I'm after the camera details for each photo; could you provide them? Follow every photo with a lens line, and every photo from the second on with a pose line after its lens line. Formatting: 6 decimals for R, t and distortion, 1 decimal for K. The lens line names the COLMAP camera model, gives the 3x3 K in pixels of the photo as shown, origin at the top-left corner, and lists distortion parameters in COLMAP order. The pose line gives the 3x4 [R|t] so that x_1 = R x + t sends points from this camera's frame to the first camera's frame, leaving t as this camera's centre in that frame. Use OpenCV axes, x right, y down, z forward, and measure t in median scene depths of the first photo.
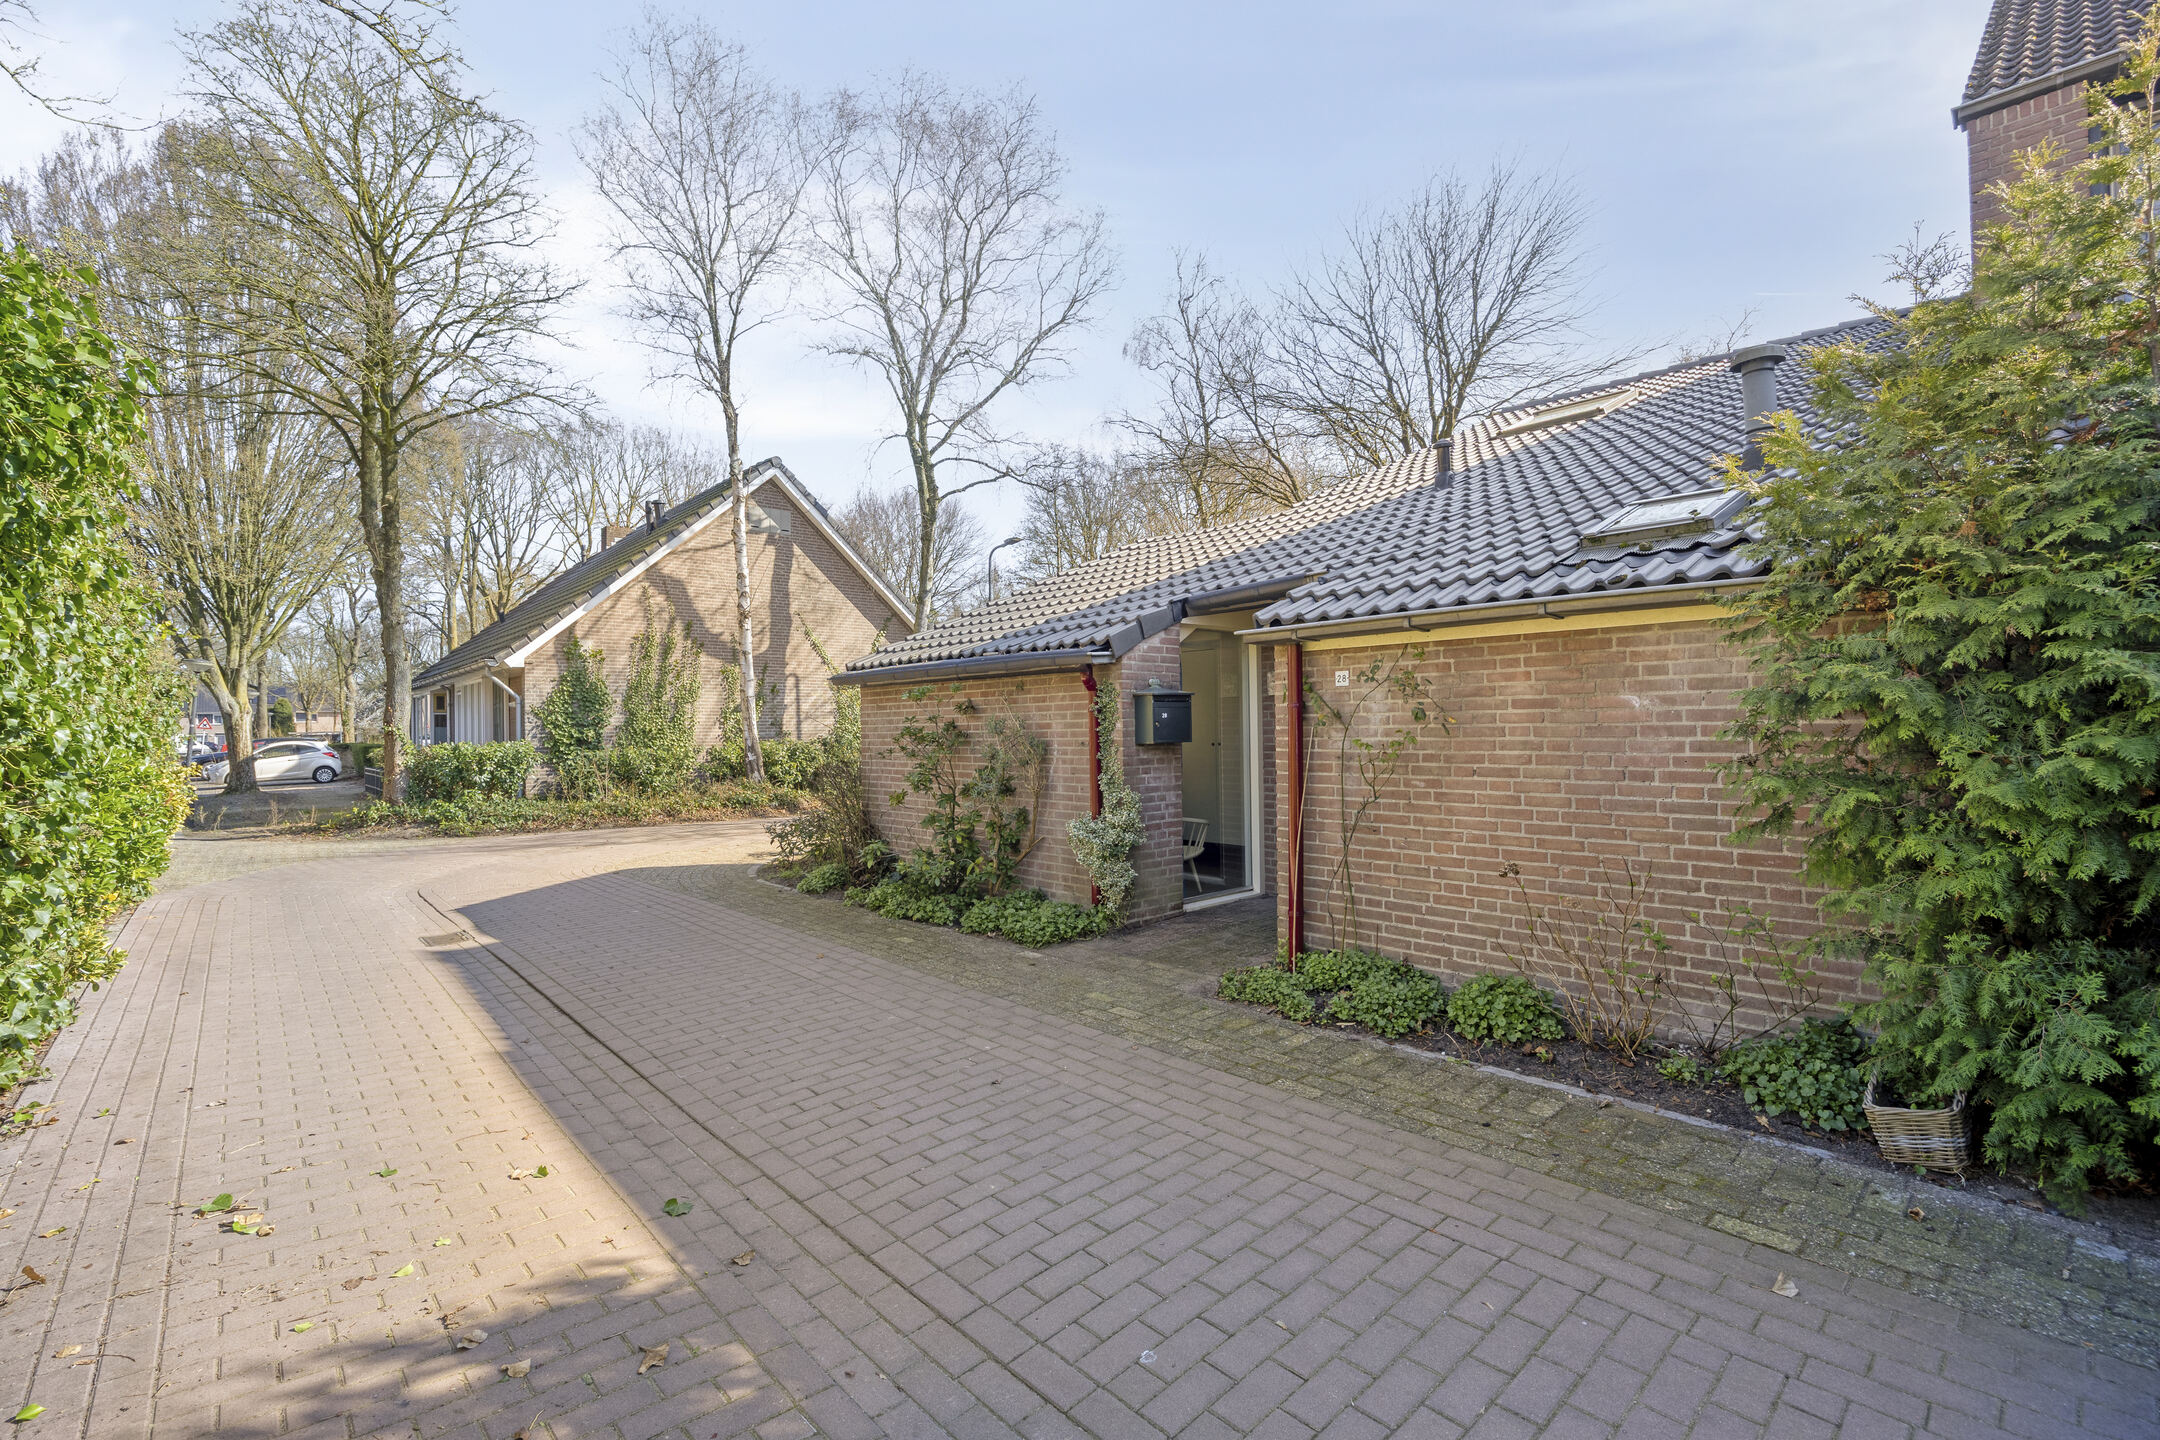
lens RADIAL K [[955.8, 0, 1085.7], [0, 955.8, 719.3], [0, 0, 1]] dist [-0.015144, -0.000077]
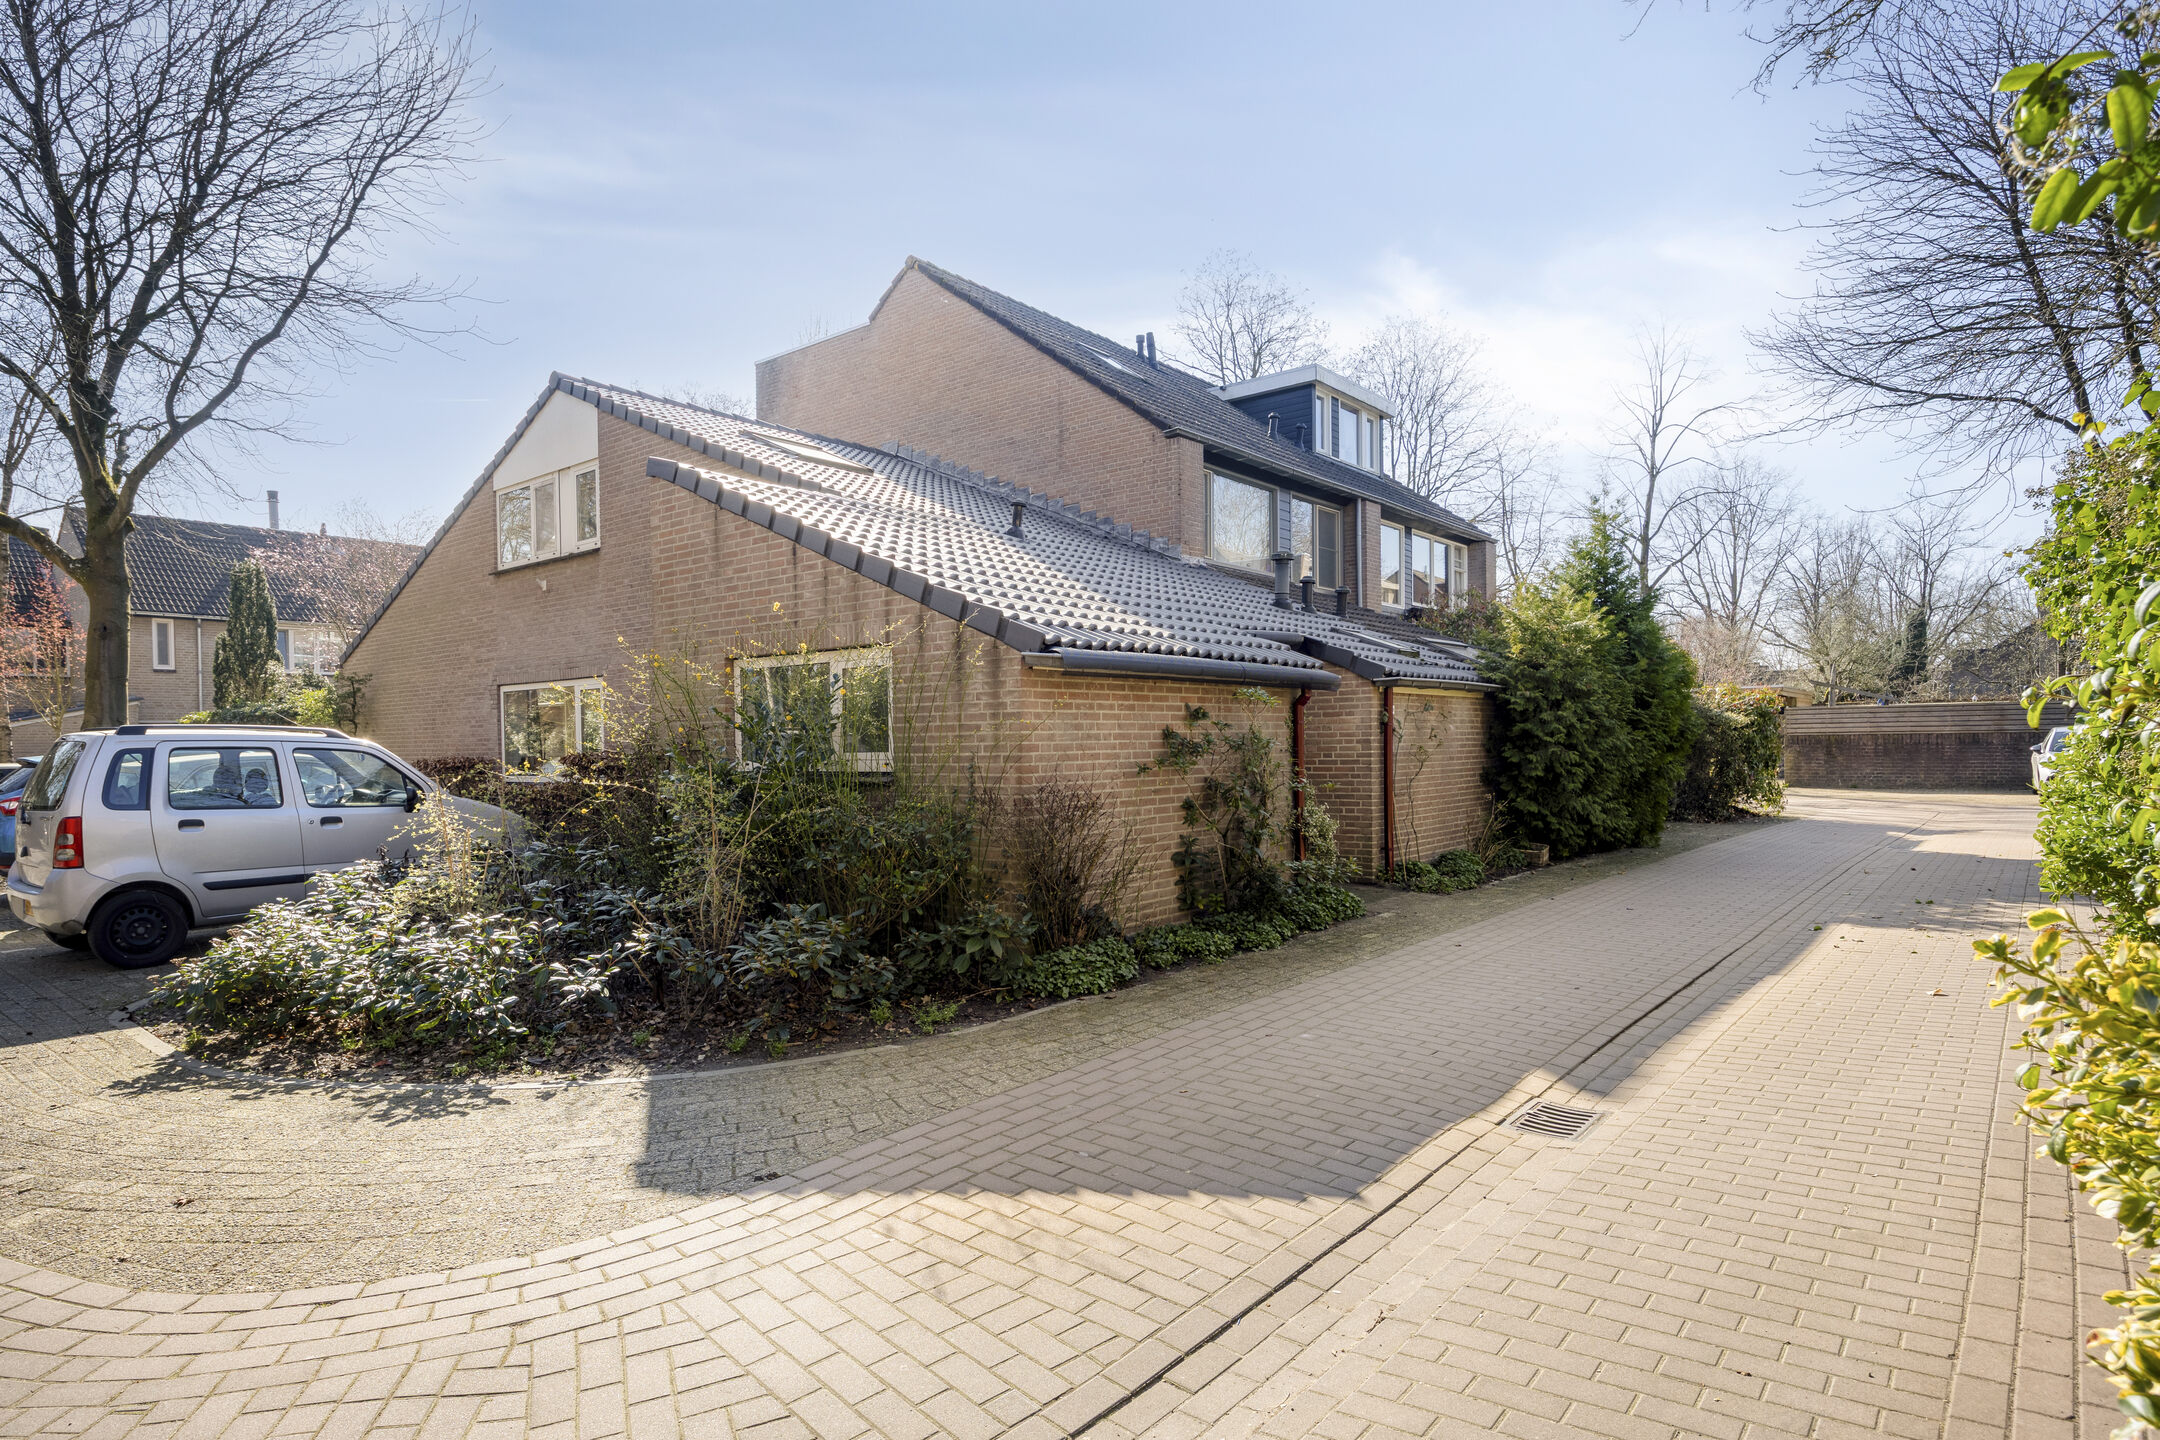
lens RADIAL K [[1239.8, 0, 1087.3], [0, 1239.8, 735.2], [0, 0, 1]] dist [0.005346, 0.005528]
pose [[-0.177435, 0.020521, 0.983919, -2.075769], [0.005981, 0.999787, -0.019773, 0.050722], [-0.984114, 0.002377, -0.177520, 2.174203]]
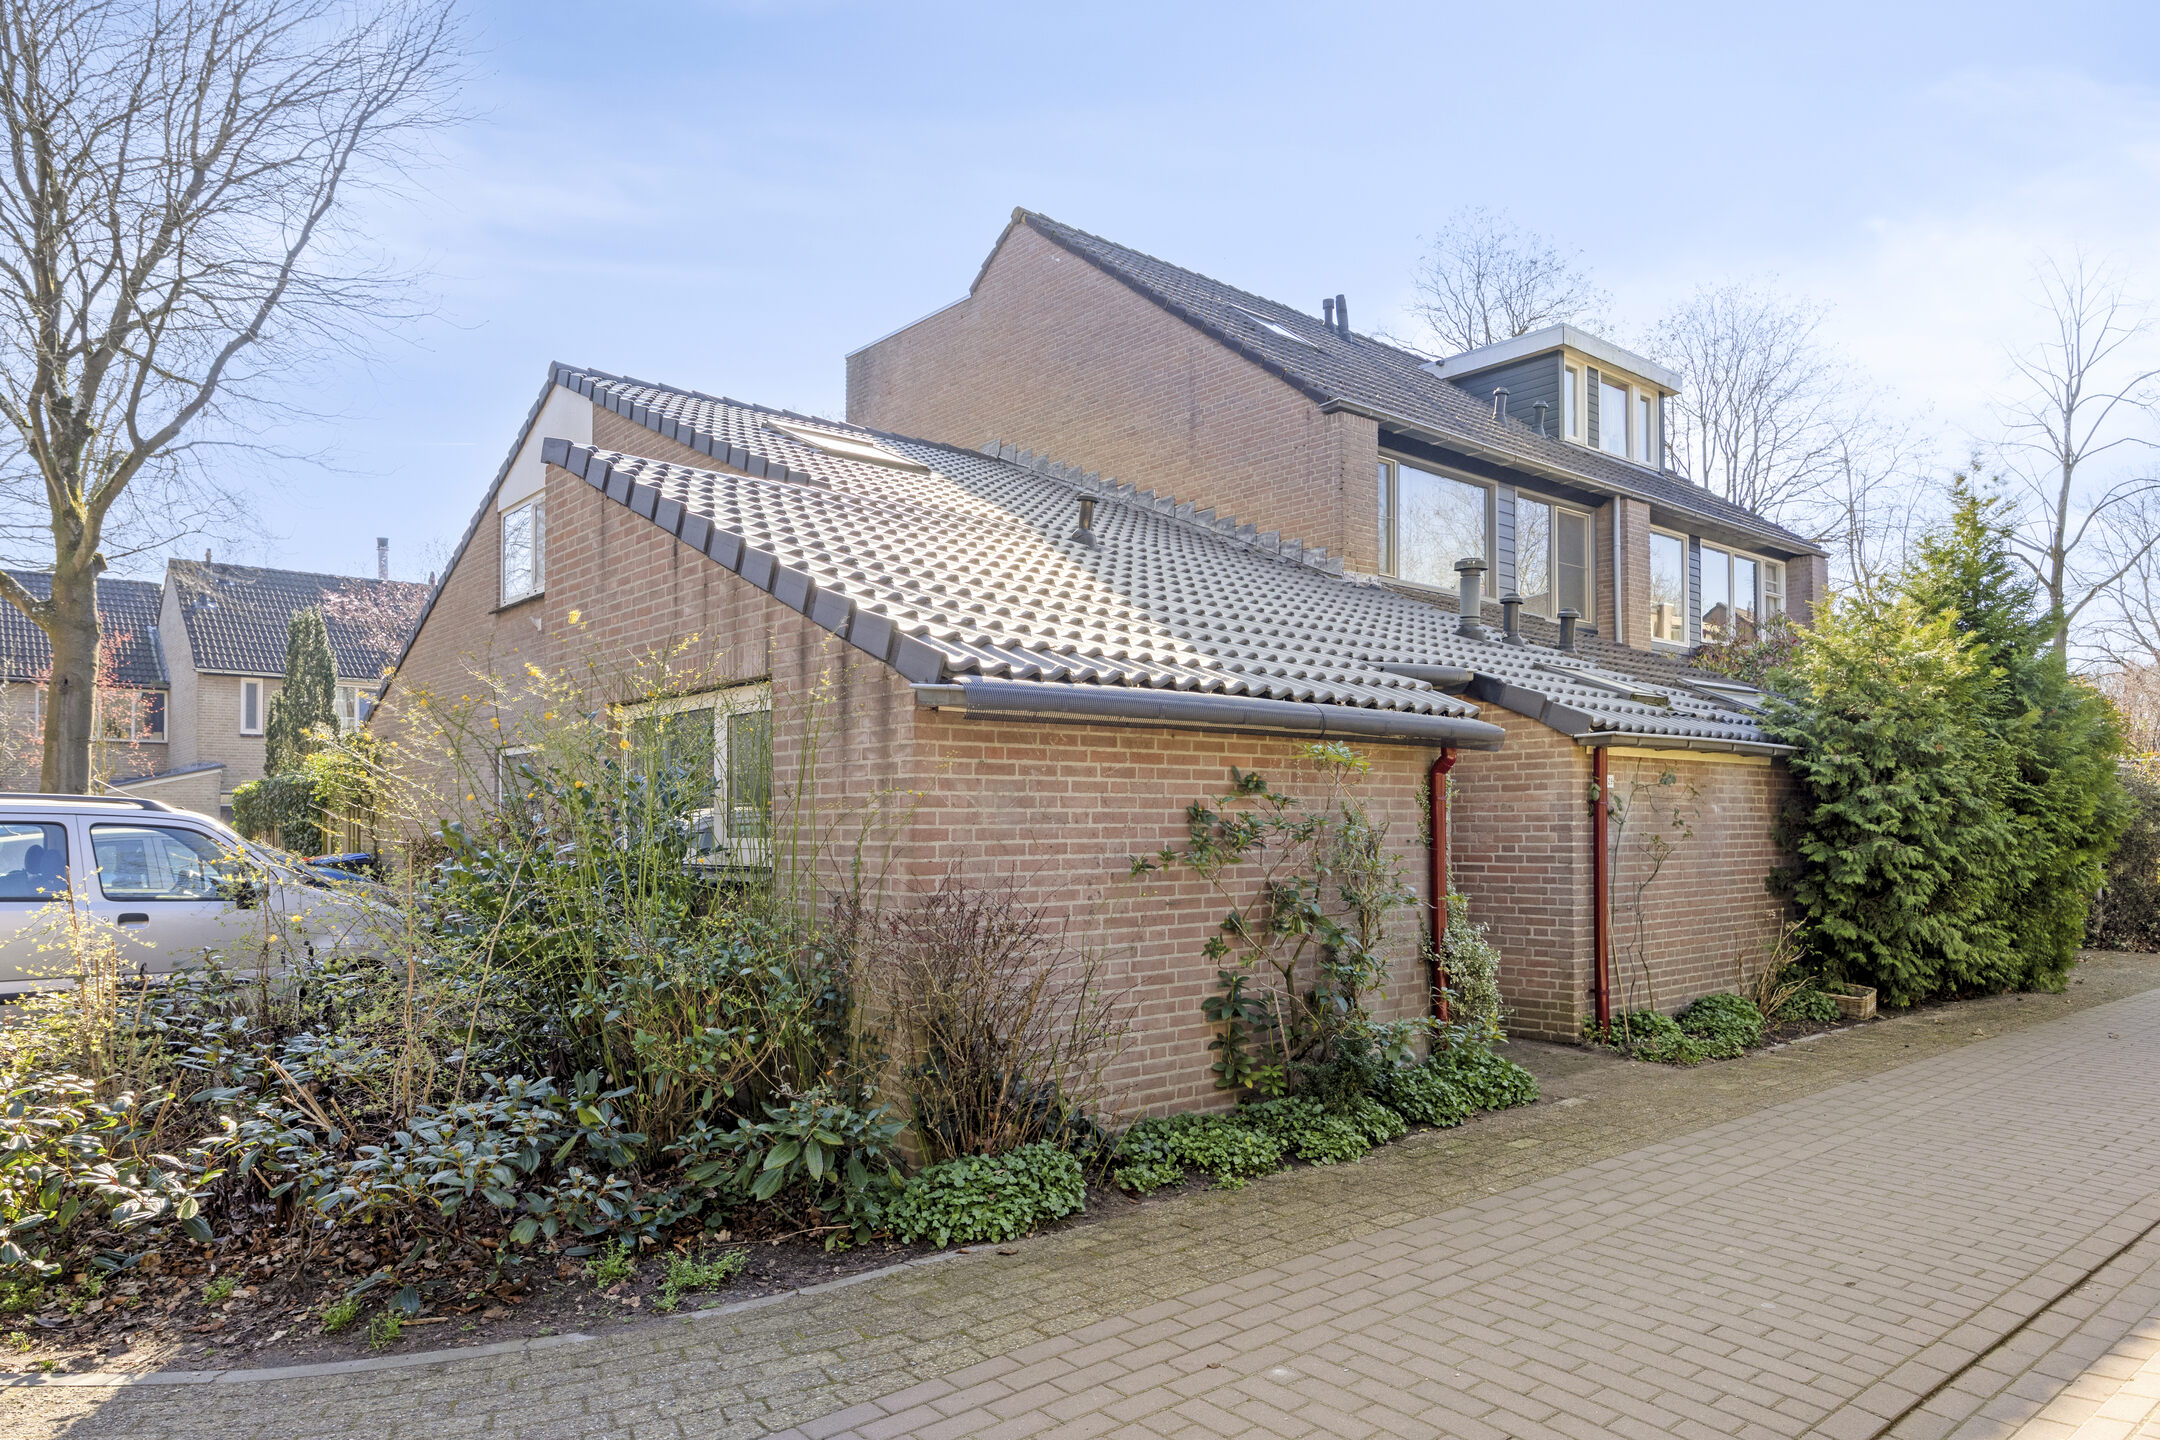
lens RADIAL K [[1439.2, 0, 1086.3], [0, 1439.2, 767.5], [0, 0, 1]] dist [0.001290, -0.001456]
pose [[0.002267, 0.052252, 0.998631, -1.659065], [-0.006502, 0.998614, -0.052236, 0.040678], [-0.999976, -0.006375, 0.002604, 1.822885]]
